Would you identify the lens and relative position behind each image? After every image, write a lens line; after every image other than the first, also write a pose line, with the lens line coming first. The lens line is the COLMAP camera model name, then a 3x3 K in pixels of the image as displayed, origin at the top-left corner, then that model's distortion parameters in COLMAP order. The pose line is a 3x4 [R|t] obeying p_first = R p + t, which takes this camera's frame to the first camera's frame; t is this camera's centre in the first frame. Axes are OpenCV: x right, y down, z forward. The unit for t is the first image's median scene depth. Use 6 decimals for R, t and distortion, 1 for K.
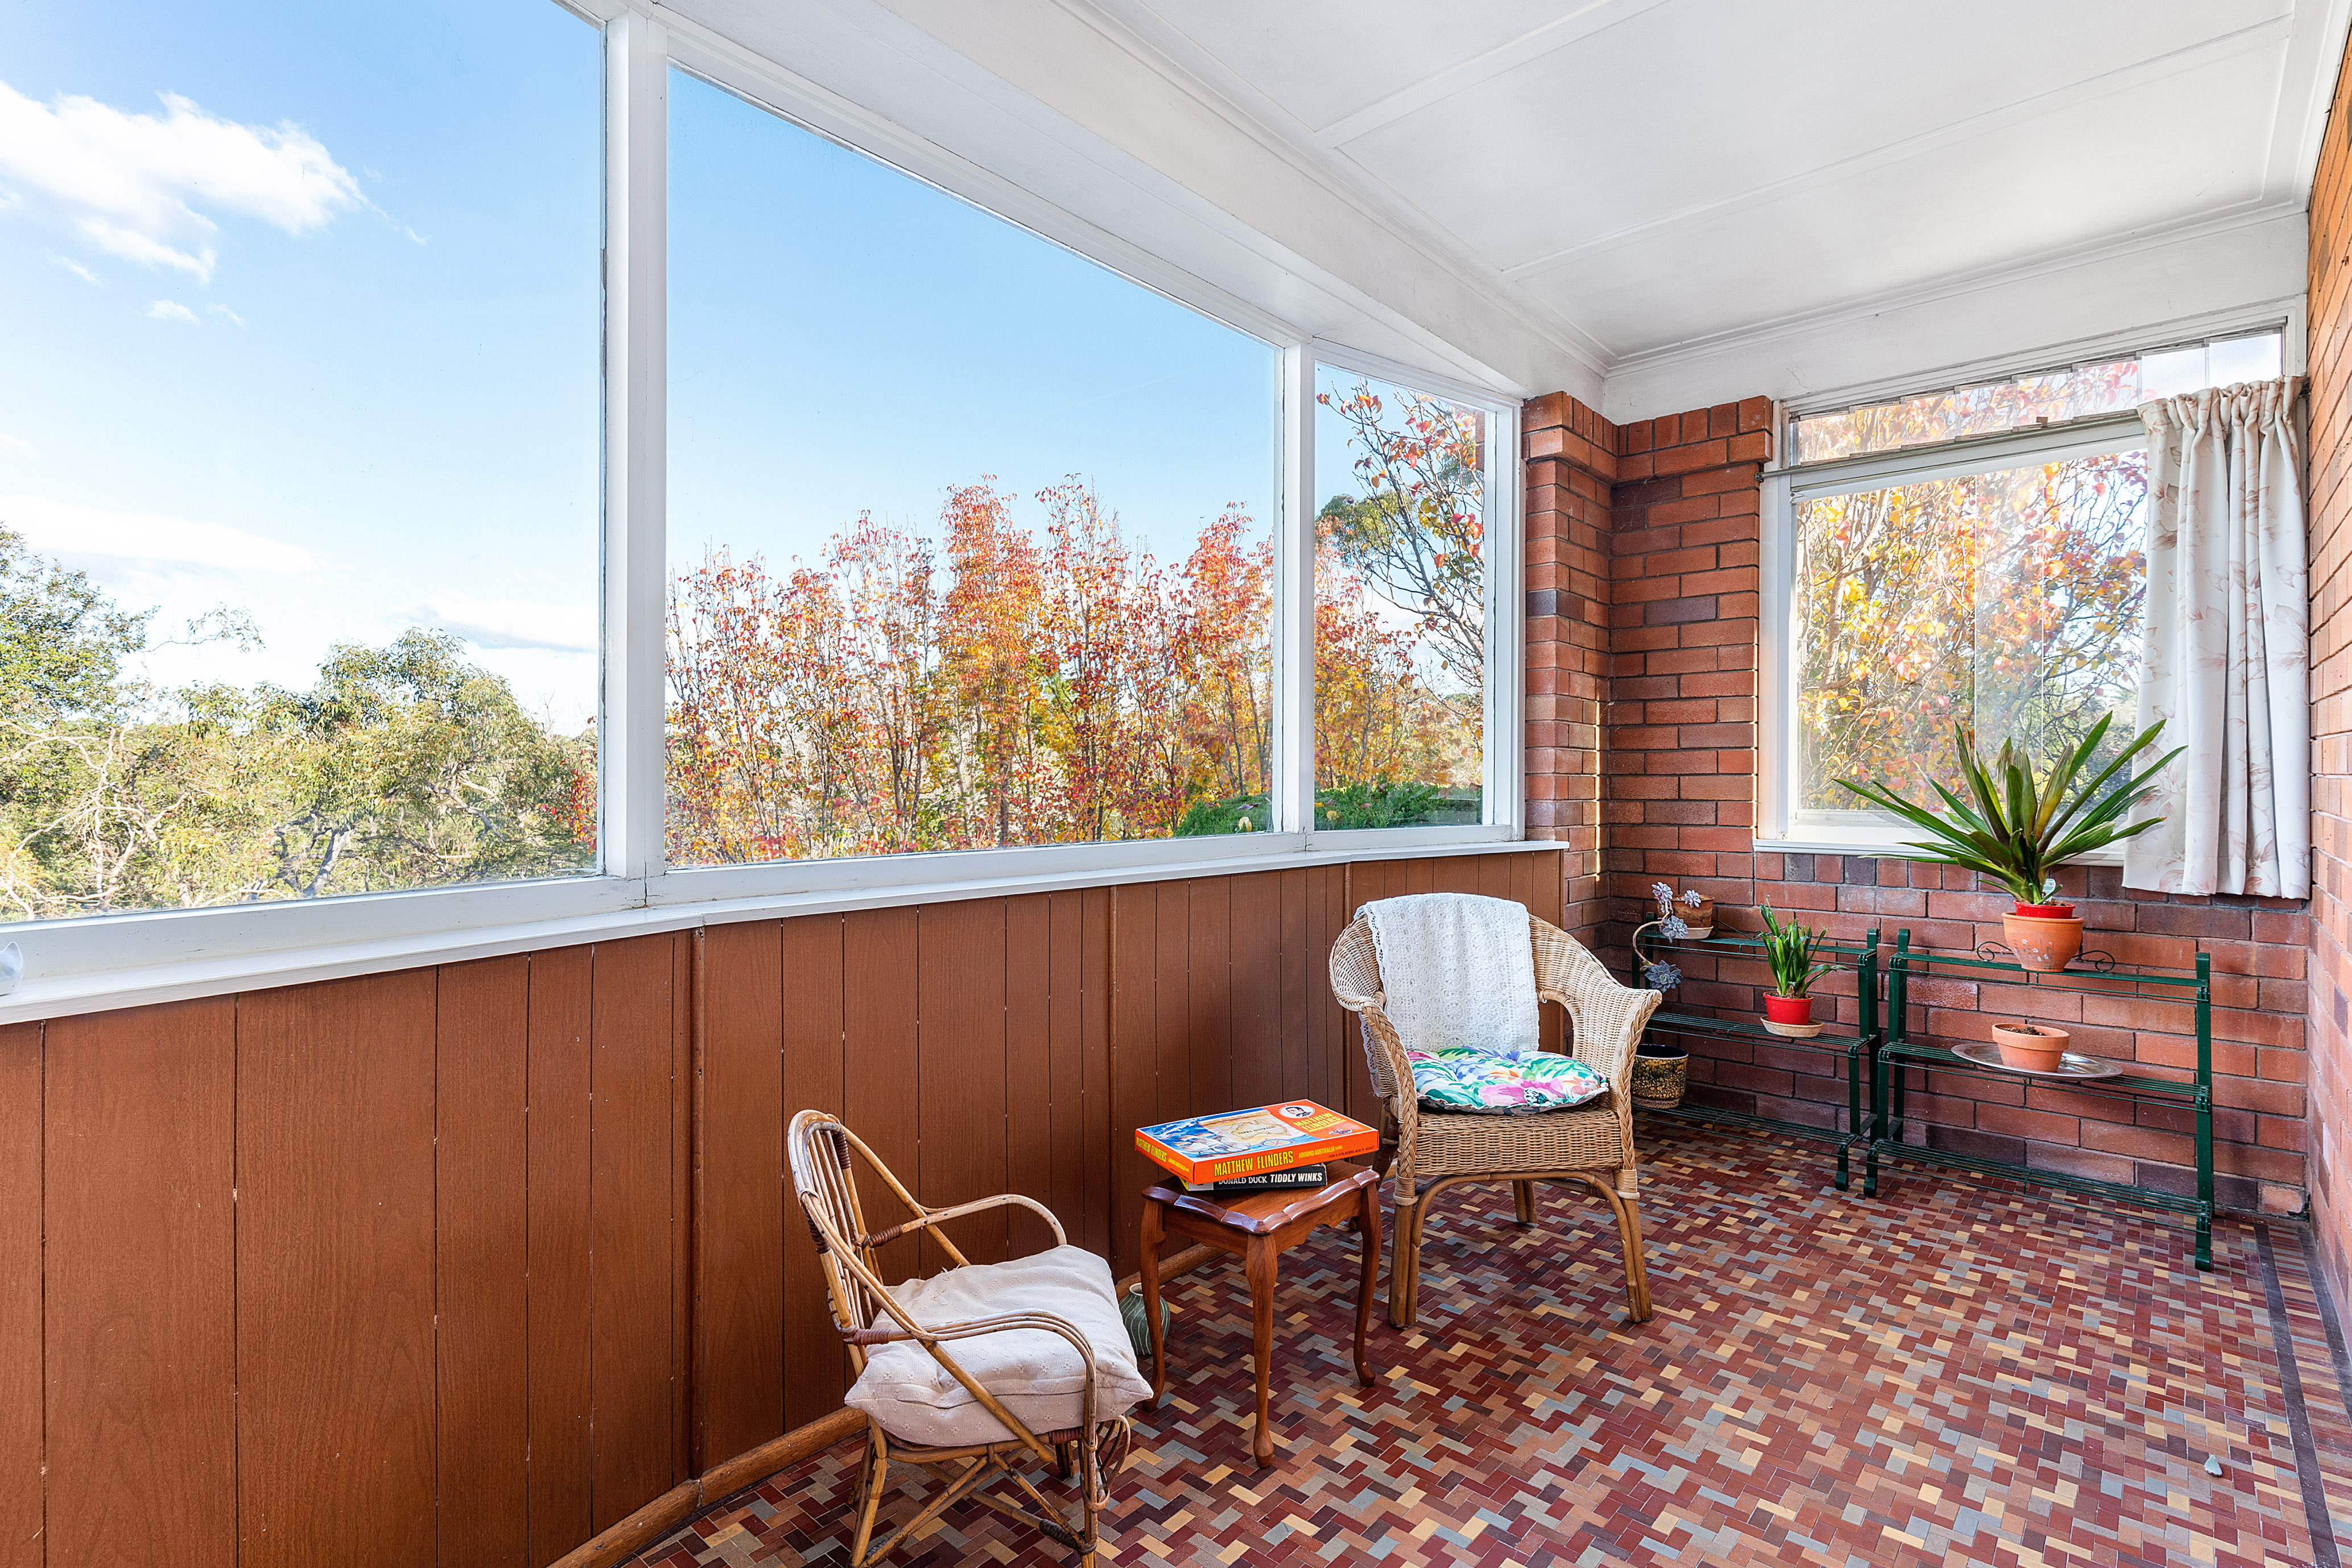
lens RADIAL K [[1134.3, 0, 1174.0], [0, 1134.3, 786.3], [0, 0, 1]] dist [-0.000364, -0.000005]
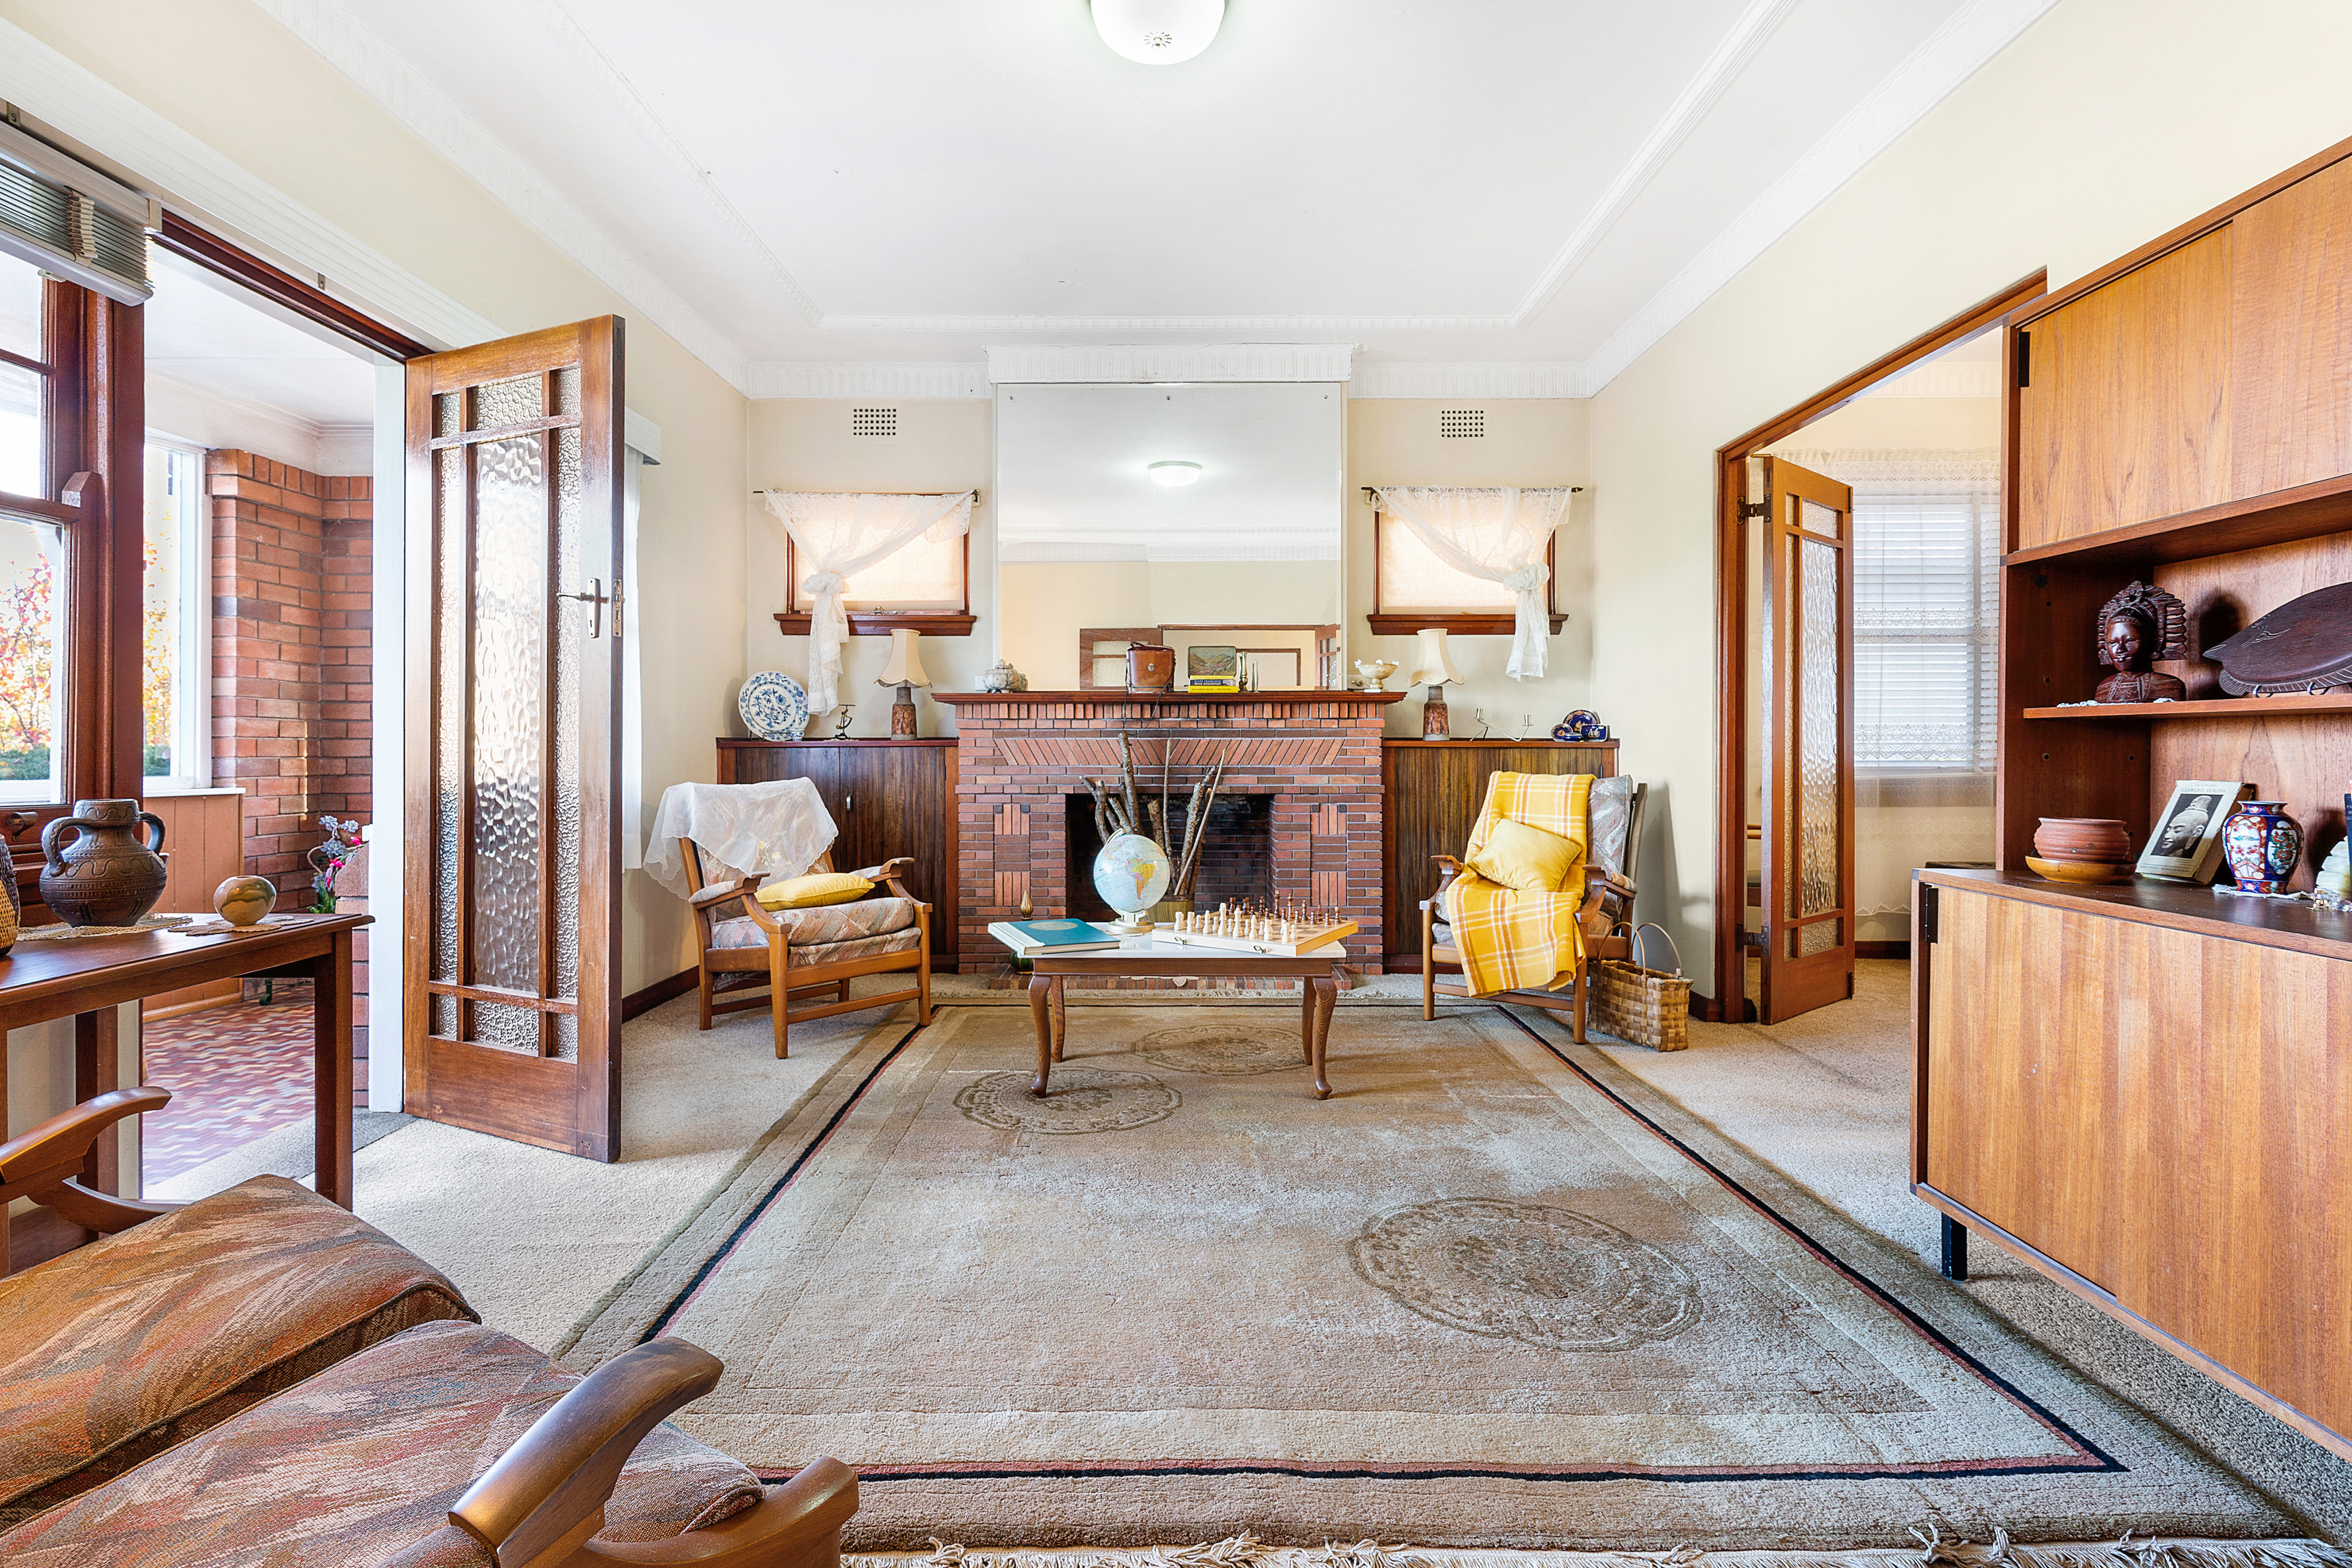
lens RADIAL K [[1134.3, 0, 1174.7], [0, 1134.3, 763.1], [0, 0, 1]] dist [-0.000364, -0.000005]
pose [[0.748356, -0.005936, 0.663270, 0.274175], [-0.000790, 0.999951, 0.009841, 0.005332], [-0.663296, -0.007889, 0.748315, -0.706863]]
